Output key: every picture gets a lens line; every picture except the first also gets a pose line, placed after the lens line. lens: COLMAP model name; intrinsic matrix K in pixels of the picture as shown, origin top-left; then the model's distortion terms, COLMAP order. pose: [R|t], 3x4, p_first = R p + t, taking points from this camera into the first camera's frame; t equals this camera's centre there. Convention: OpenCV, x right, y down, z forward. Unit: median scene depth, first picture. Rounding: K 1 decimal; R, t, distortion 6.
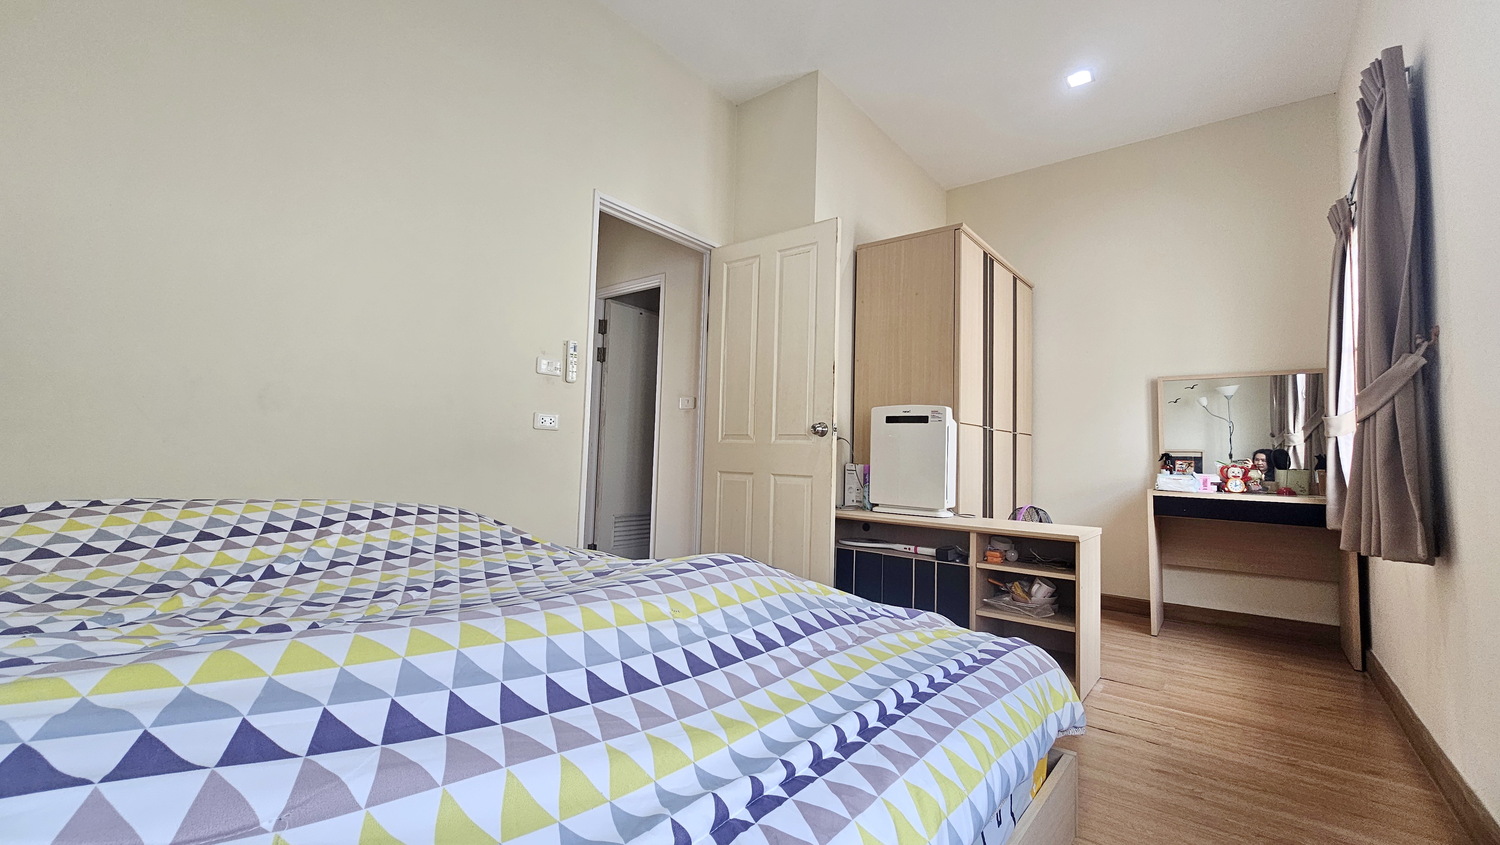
lens RADIAL K [[619.3, 0, 743.4], [0, 619.3, 415.1], [0, 0, 1]] dist [0.001003, 0.000056]
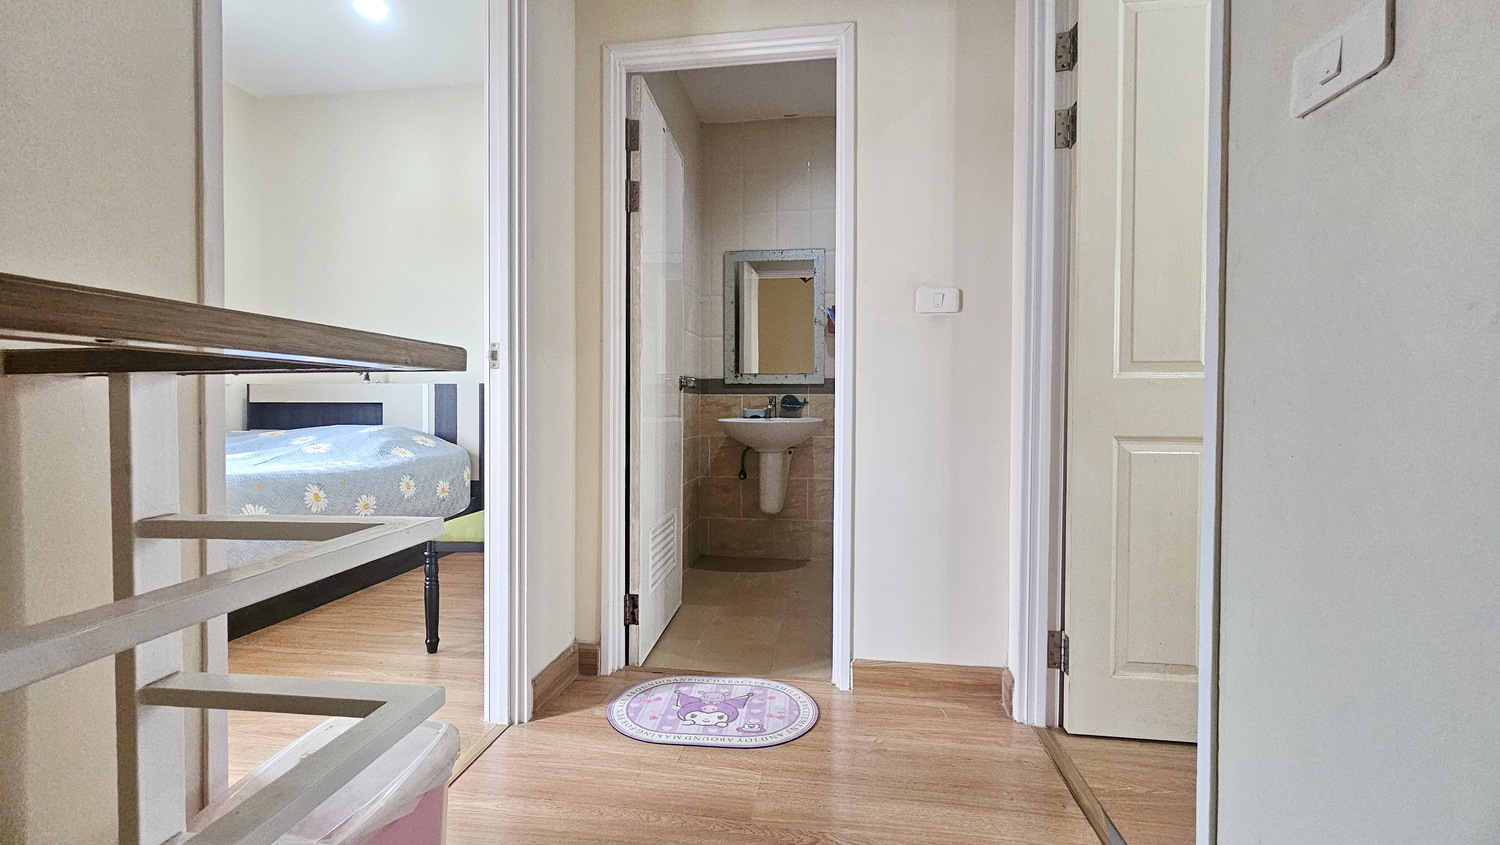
lens RADIAL K [[619.3, 0, 743.4], [0, 619.3, 415.1], [0, 0, 1]] dist [0.001003, 0.000056]
pose [[0.856463, -0.010189, 0.516108, -0.487425], [-0.028773, 0.997309, 0.067437, 0.043744], [-0.515406, -0.072608, 0.853864, 0.650355]]
